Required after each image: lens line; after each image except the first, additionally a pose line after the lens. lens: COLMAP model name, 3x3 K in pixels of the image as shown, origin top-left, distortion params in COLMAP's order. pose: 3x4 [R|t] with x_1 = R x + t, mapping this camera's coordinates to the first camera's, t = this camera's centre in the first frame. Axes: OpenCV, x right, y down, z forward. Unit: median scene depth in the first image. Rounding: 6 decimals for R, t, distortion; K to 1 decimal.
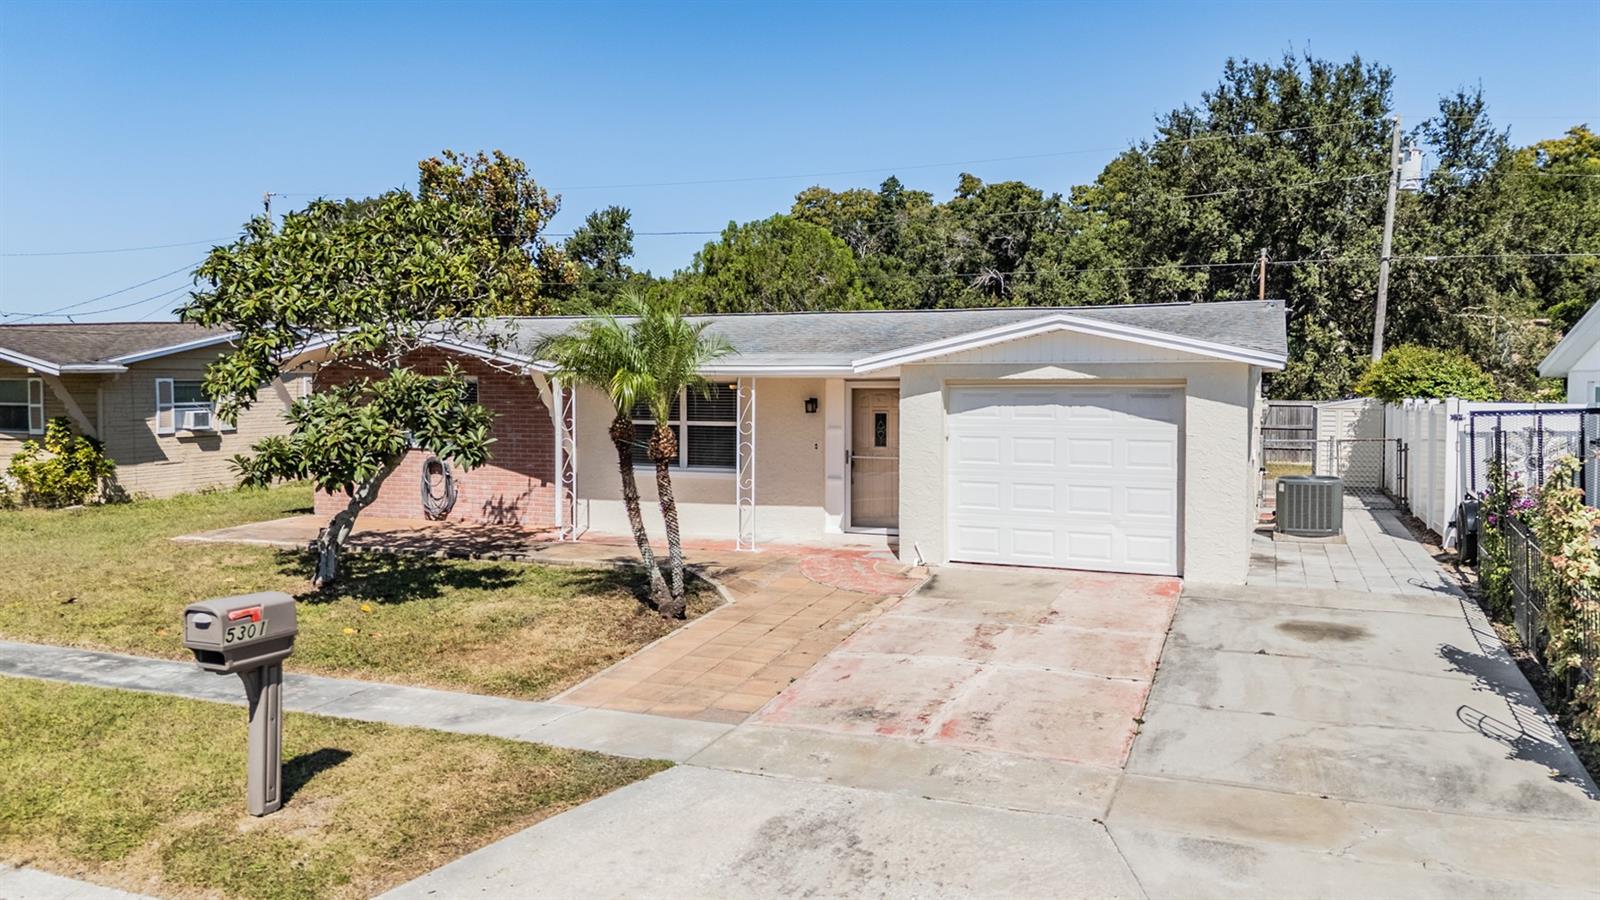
lens RADIAL K [[1190.2, 0, 799.3], [0, 1190.2, 473.3], [0, 0, 1]] dist [0.093934, -0.099629]
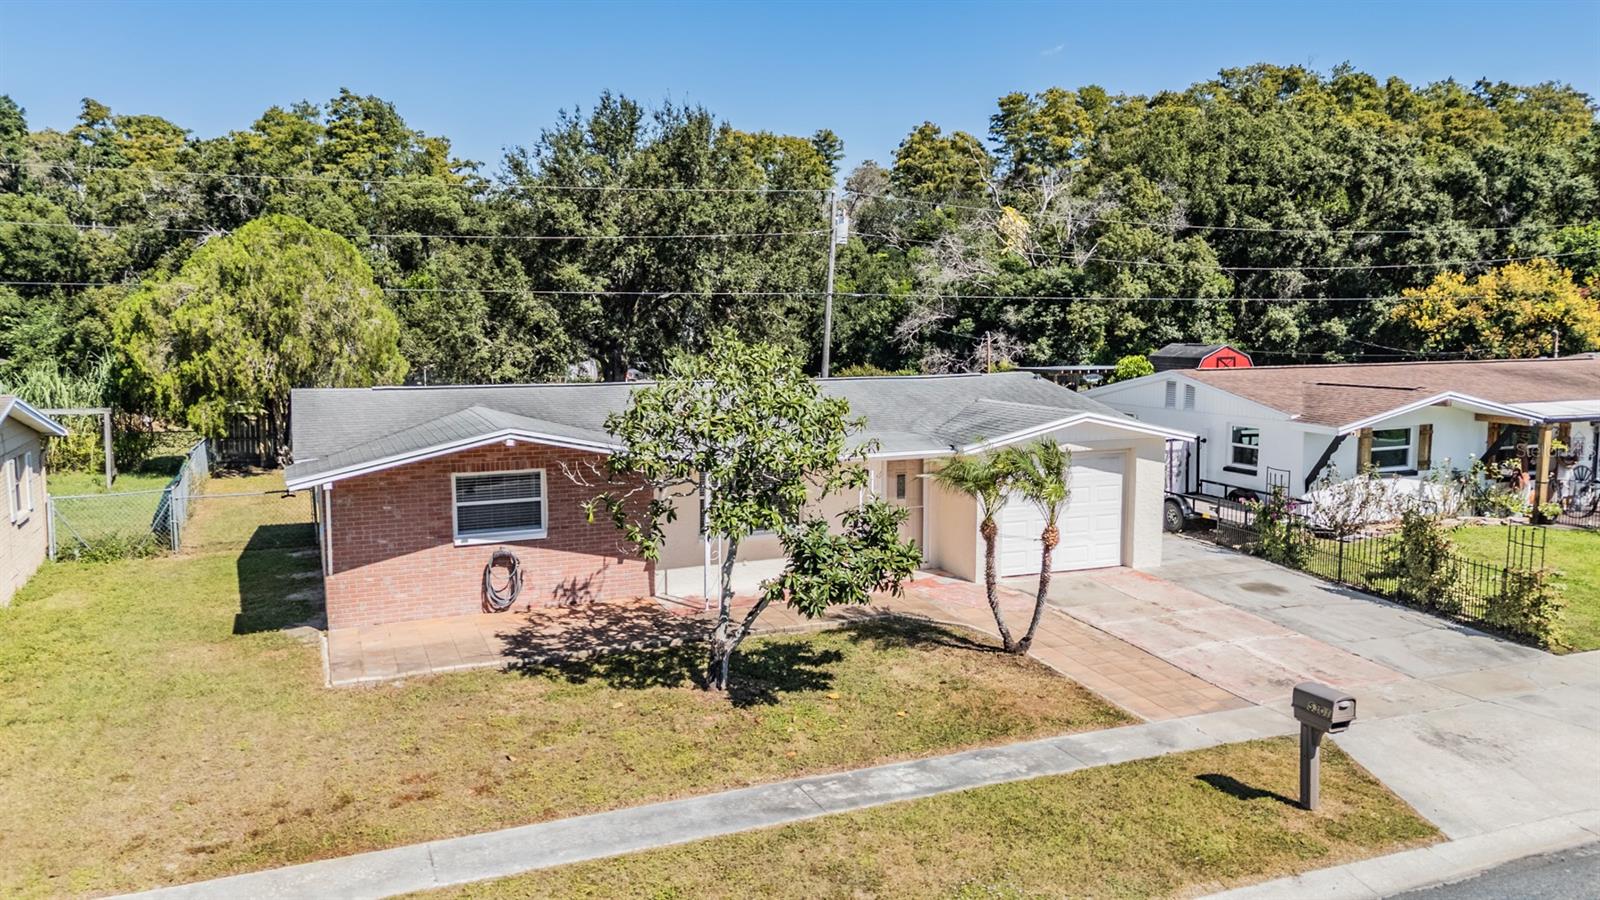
lens RADIAL K [[1182.9, 0, 800.0], [0, 1182.9, 450.0], [0, 0, 1]] dist [0.087609, -0.099915]
pose [[0.710541, -0.084652, 0.698545, -0.842013], [0.057200, 0.996400, 0.062564, -0.149822], [-0.701327, -0.004498, 0.712826, 0.116950]]
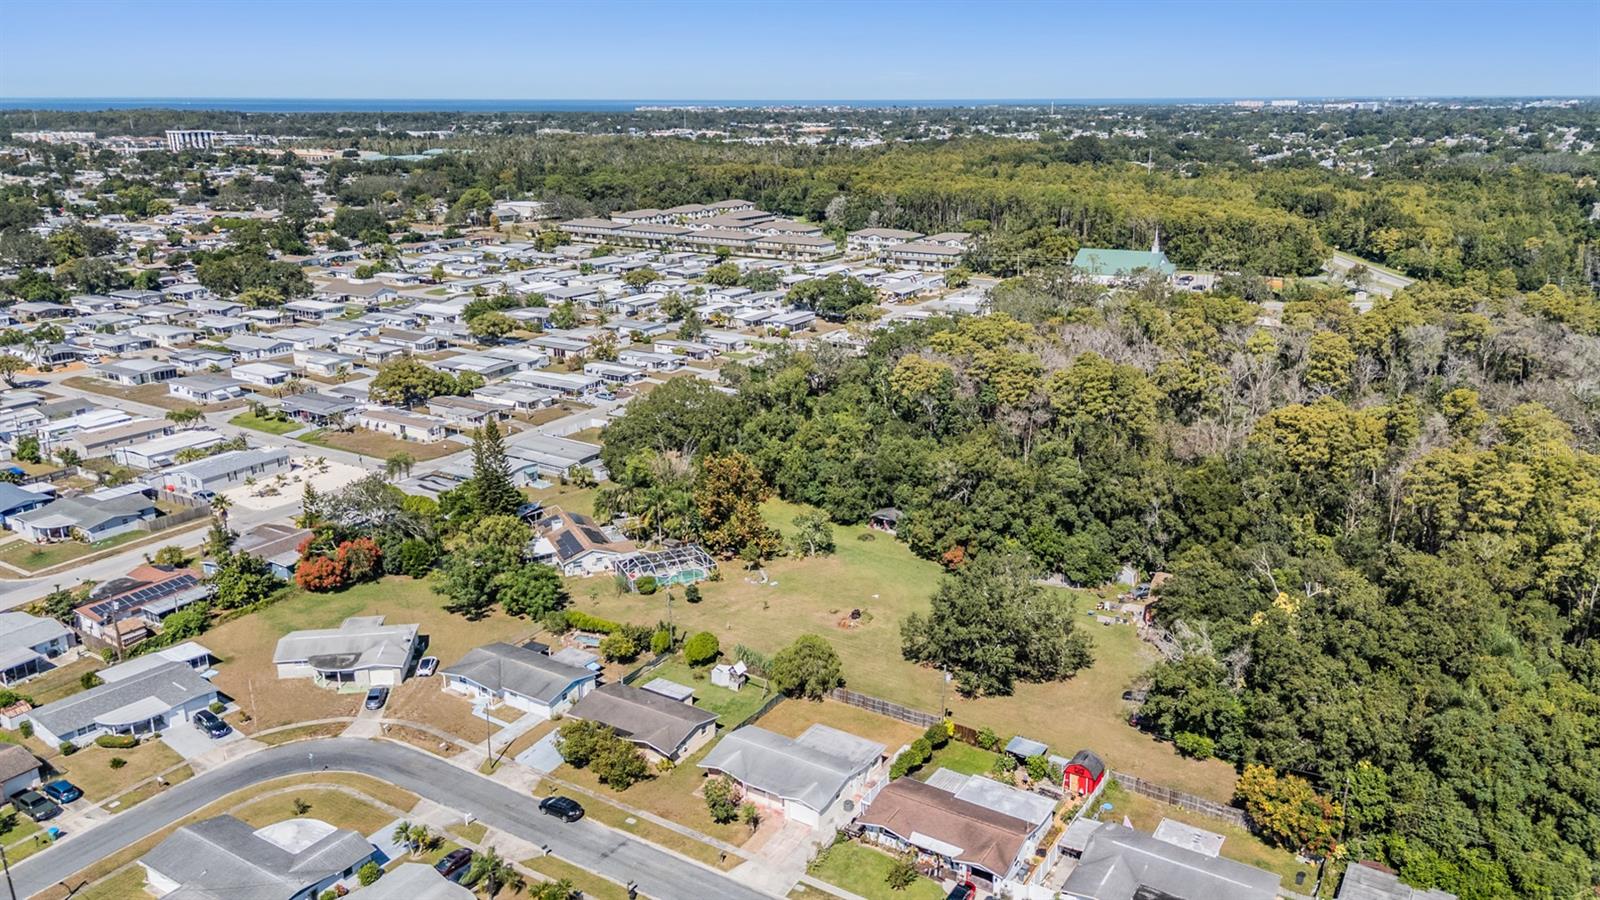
lens RADIAL K [[1190.2, 0, 799.3], [0, 1190.2, 473.3], [0, 0, 1]] dist [0.093934, -0.099629]
pose [[0.982442, 0.048108, -0.180257, 1.223483], [-0.004802, 0.972382, 0.233344, -3.267785], [0.186504, -0.228381, 0.955541, -4.949136]]
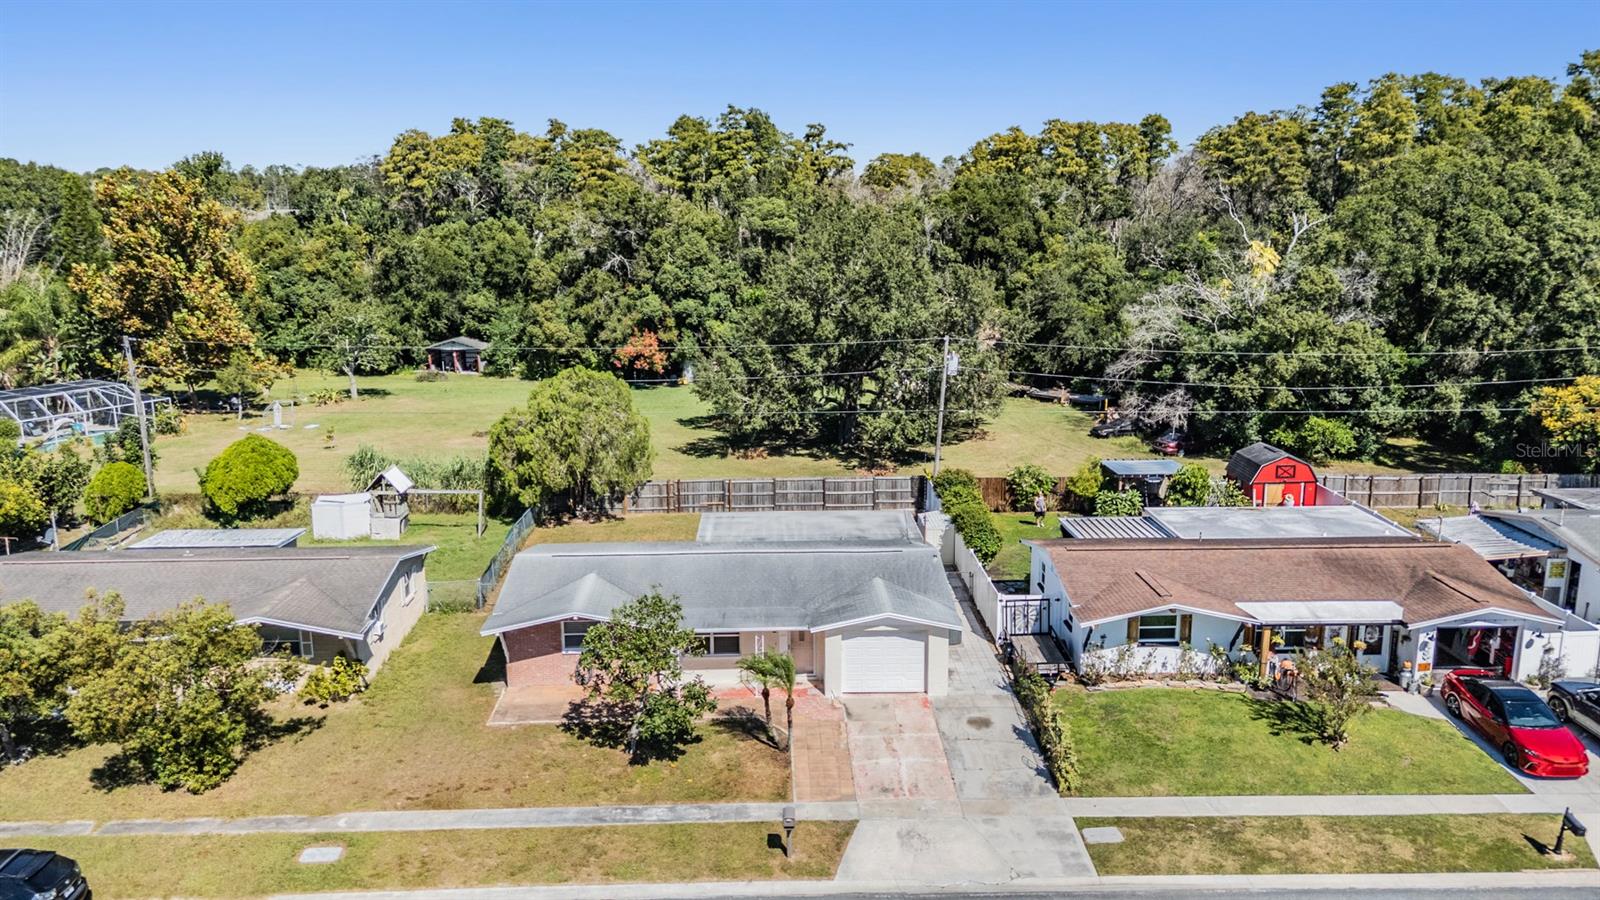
lens RADIAL K [[1190.2, 0, 799.3], [0, 1190.2, 473.3], [0, 0, 1]] dist [0.093934, -0.099629]
pose [[0.918362, -0.102198, 0.382317, -0.749210], [0.039183, 0.984814, 0.169132, -0.695005], [-0.393796, -0.140344, 0.908421, -1.047753]]
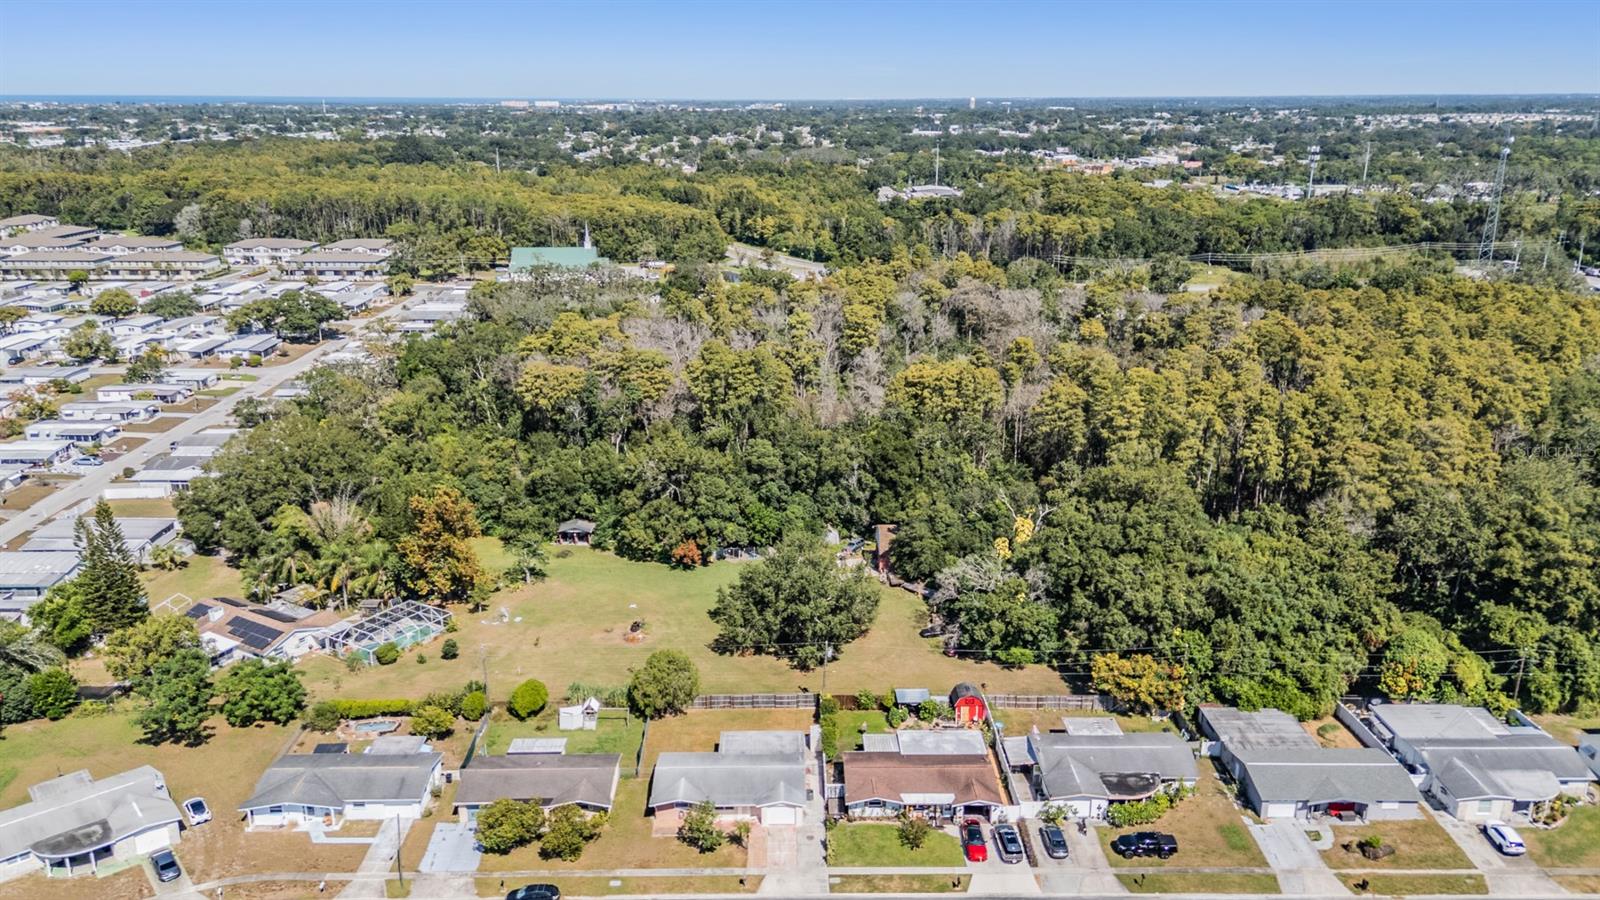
lens RADIAL K [[1190.2, 0, 799.3], [0, 1190.2, 473.3], [0, 0, 1]] dist [0.093934, -0.099629]
pose [[0.924825, -0.121627, 0.360426, -1.834844], [0.033153, 0.969672, 0.242151, -3.317547], [-0.378947, -0.211998, 0.900809, -4.649642]]
